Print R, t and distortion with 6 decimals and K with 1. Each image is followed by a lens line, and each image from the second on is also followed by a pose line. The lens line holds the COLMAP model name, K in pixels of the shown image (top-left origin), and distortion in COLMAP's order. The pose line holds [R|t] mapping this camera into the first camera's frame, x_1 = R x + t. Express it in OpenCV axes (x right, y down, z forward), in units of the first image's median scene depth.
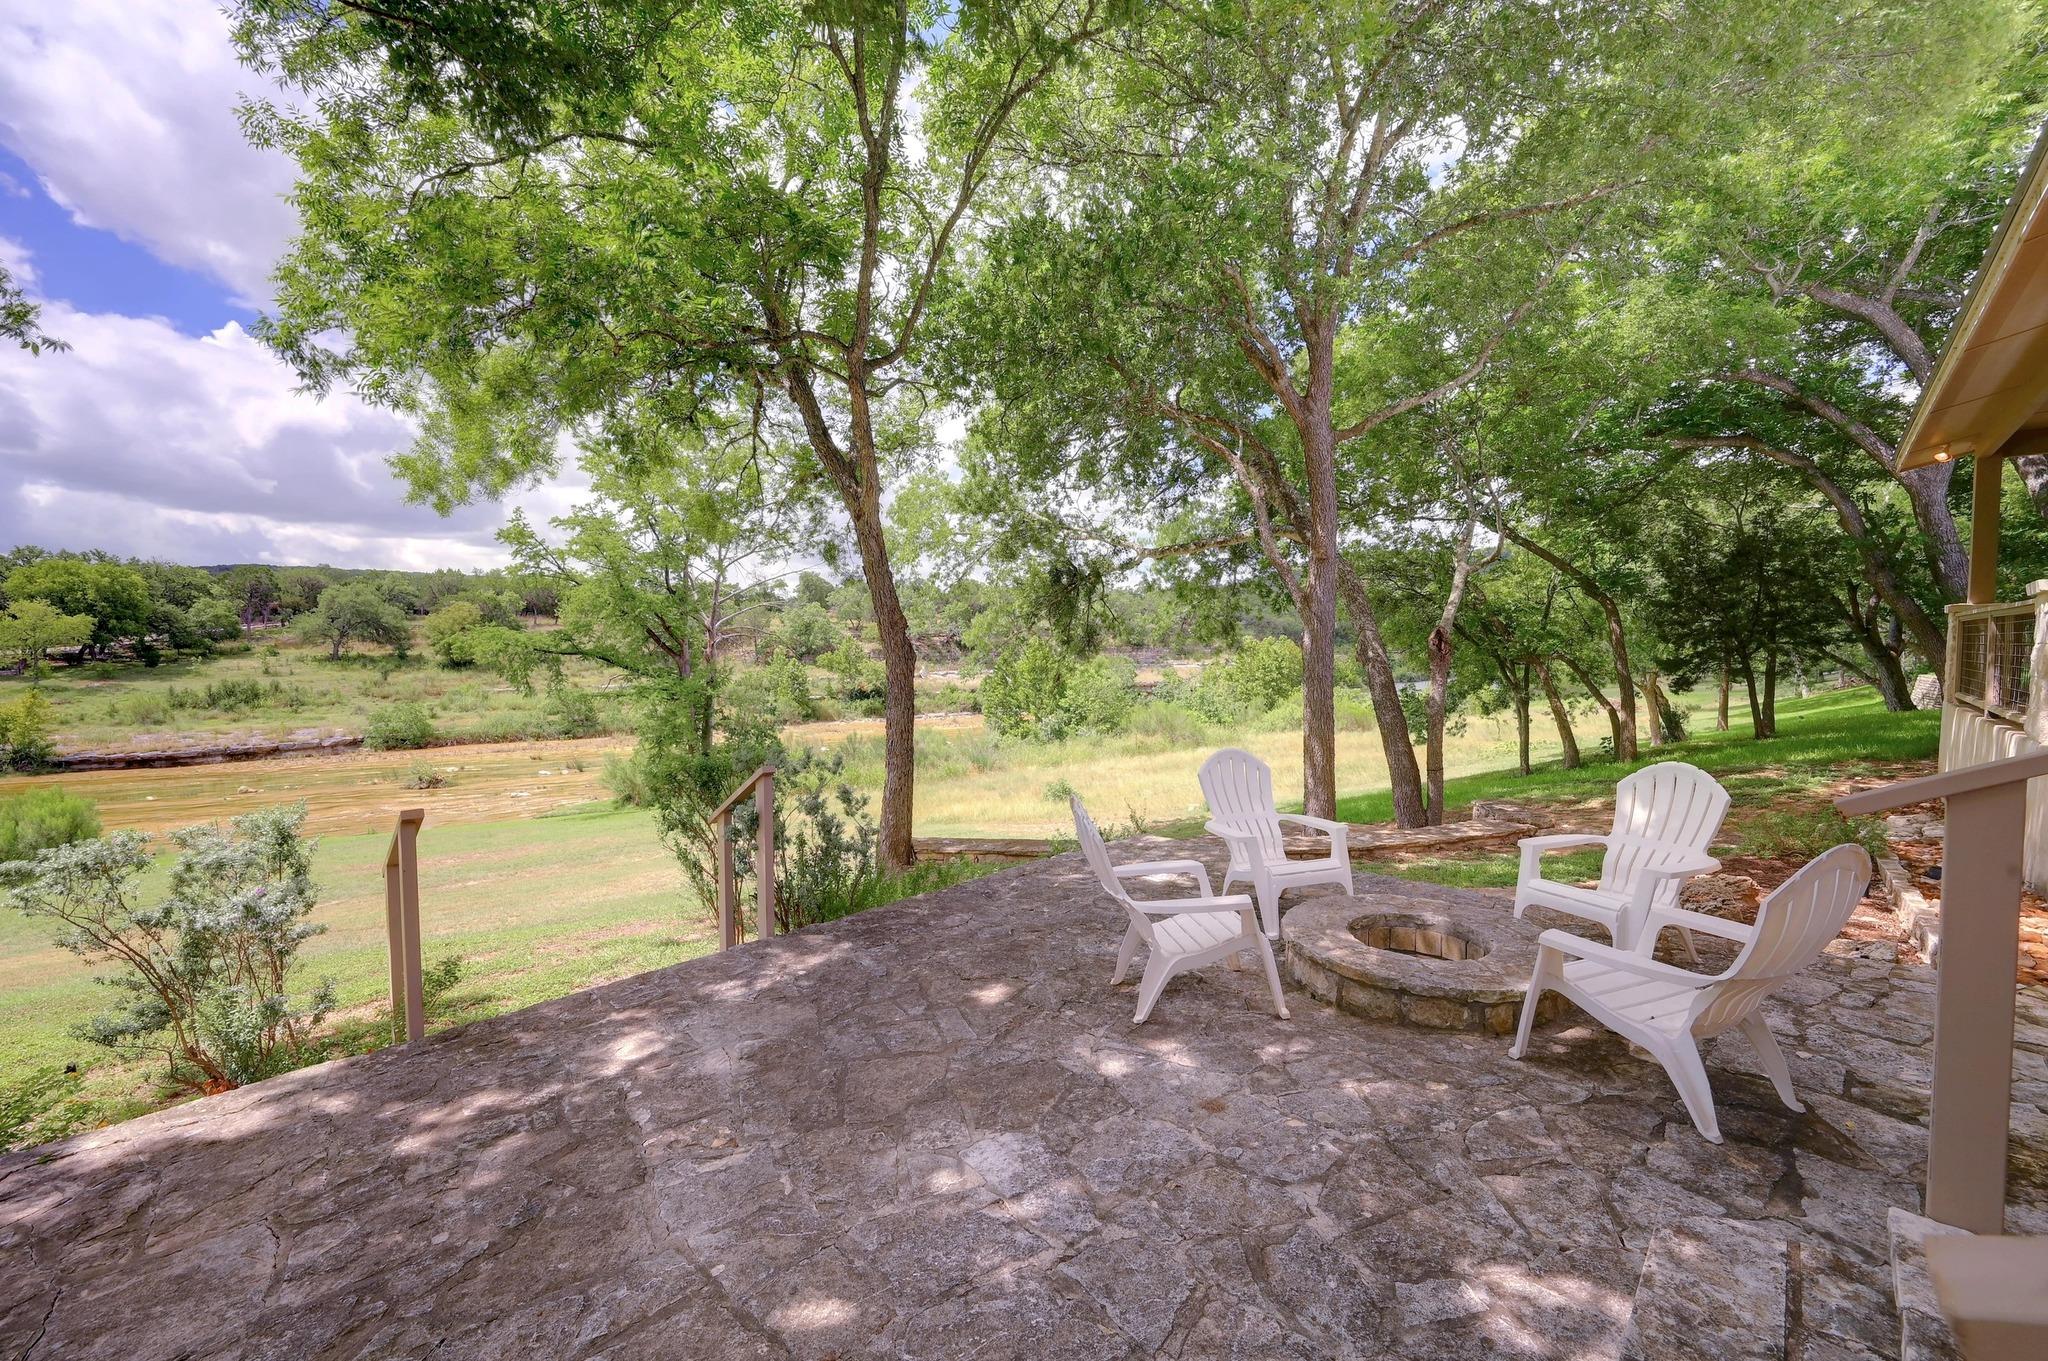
lens RADIAL K [[826.0, 0, 1023.9], [0, 826.0, 685.6], [0, 0, 1]] dist [0.001433, 0.000889]
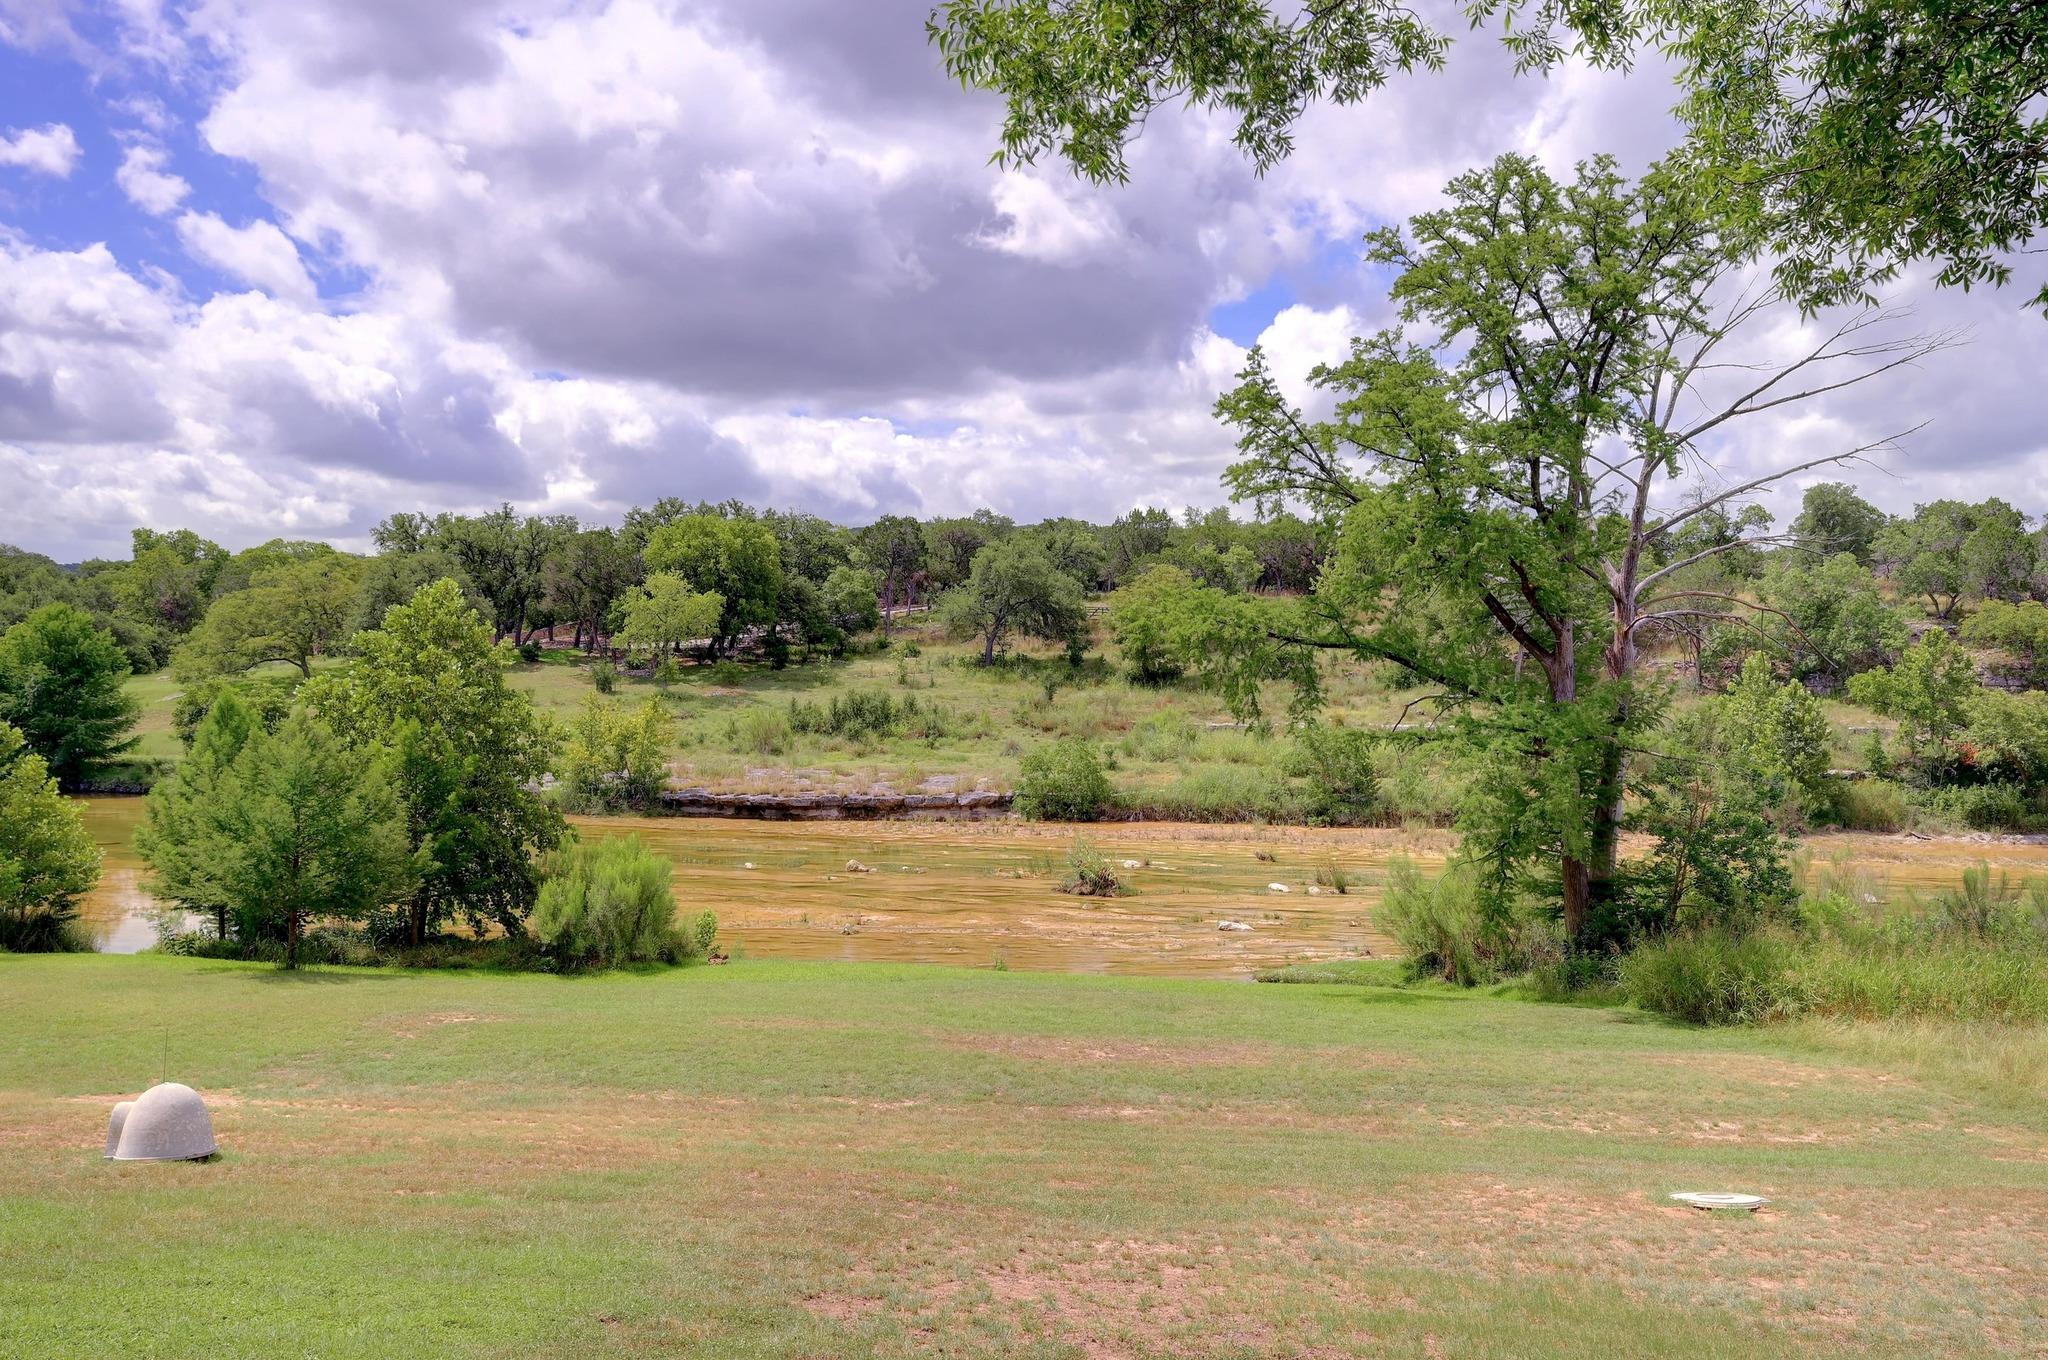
lens RADIAL K [[1710.8, 0, 1012.2], [0, 1710.8, 696.6], [0, 0, 1]] dist [0.000373, 0.001108]
pose [[0.772866, 0.030804, -0.633821, -0.031309], [-0.047258, 0.998841, -0.009081, 0.003972], [0.632807, 0.036972, 0.773426, 0.056560]]
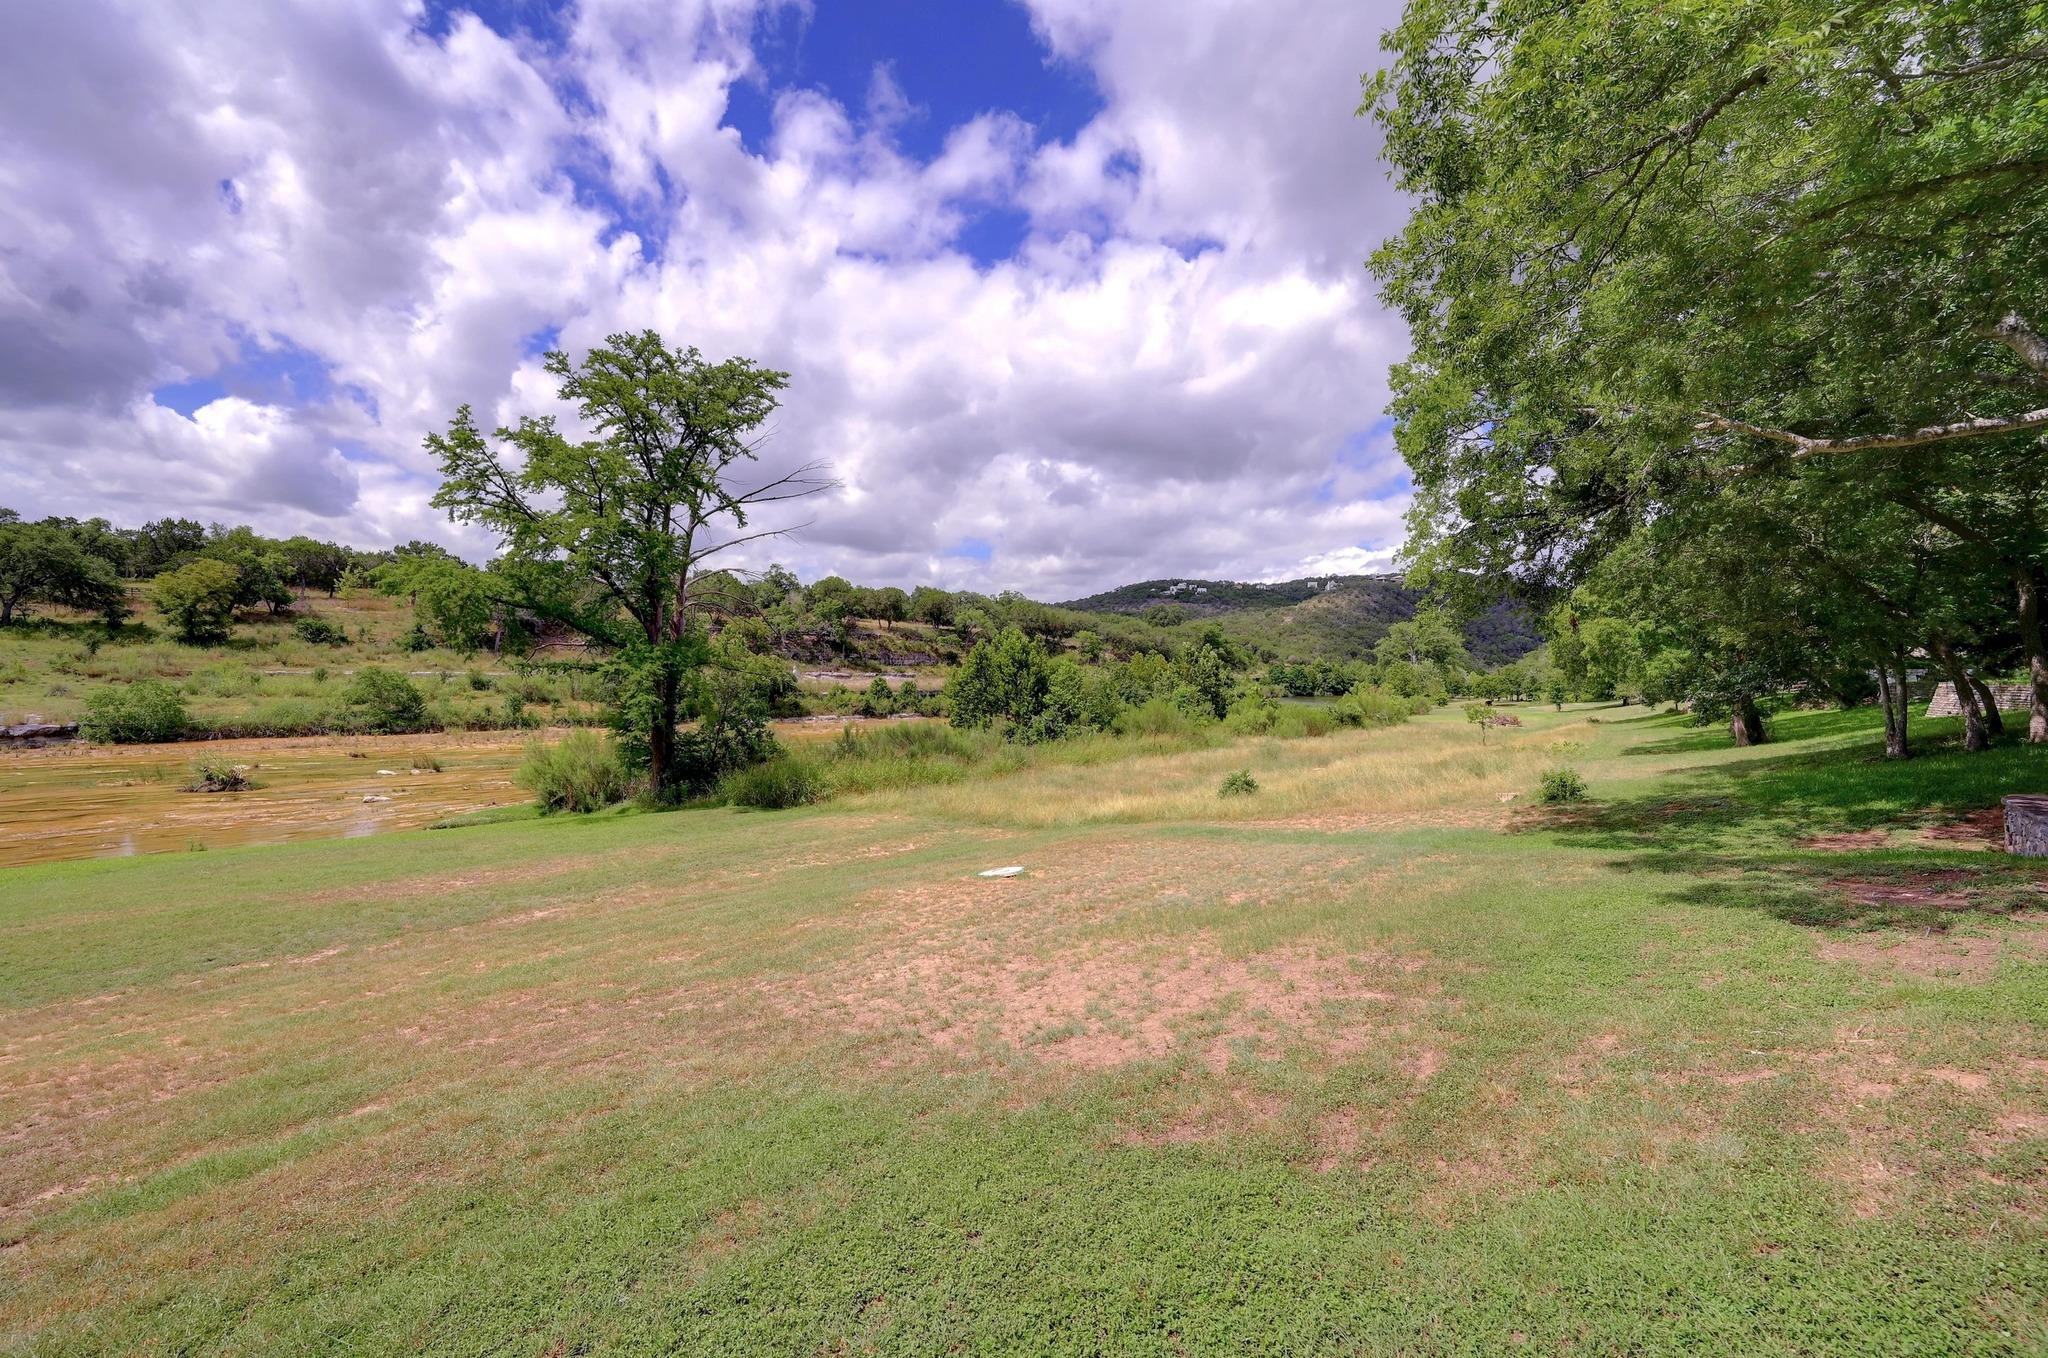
lens RADIAL K [[826.0, 0, 1030.3], [0, 826.0, 680.9], [0, 0, 1]] dist [0.001433, 0.000889]
pose [[0.973583, 0.033150, 0.225916, -0.126769], [-0.028063, 0.999276, -0.025692, 0.016739], [-0.226604, 0.018674, 0.973808, 0.075587]]
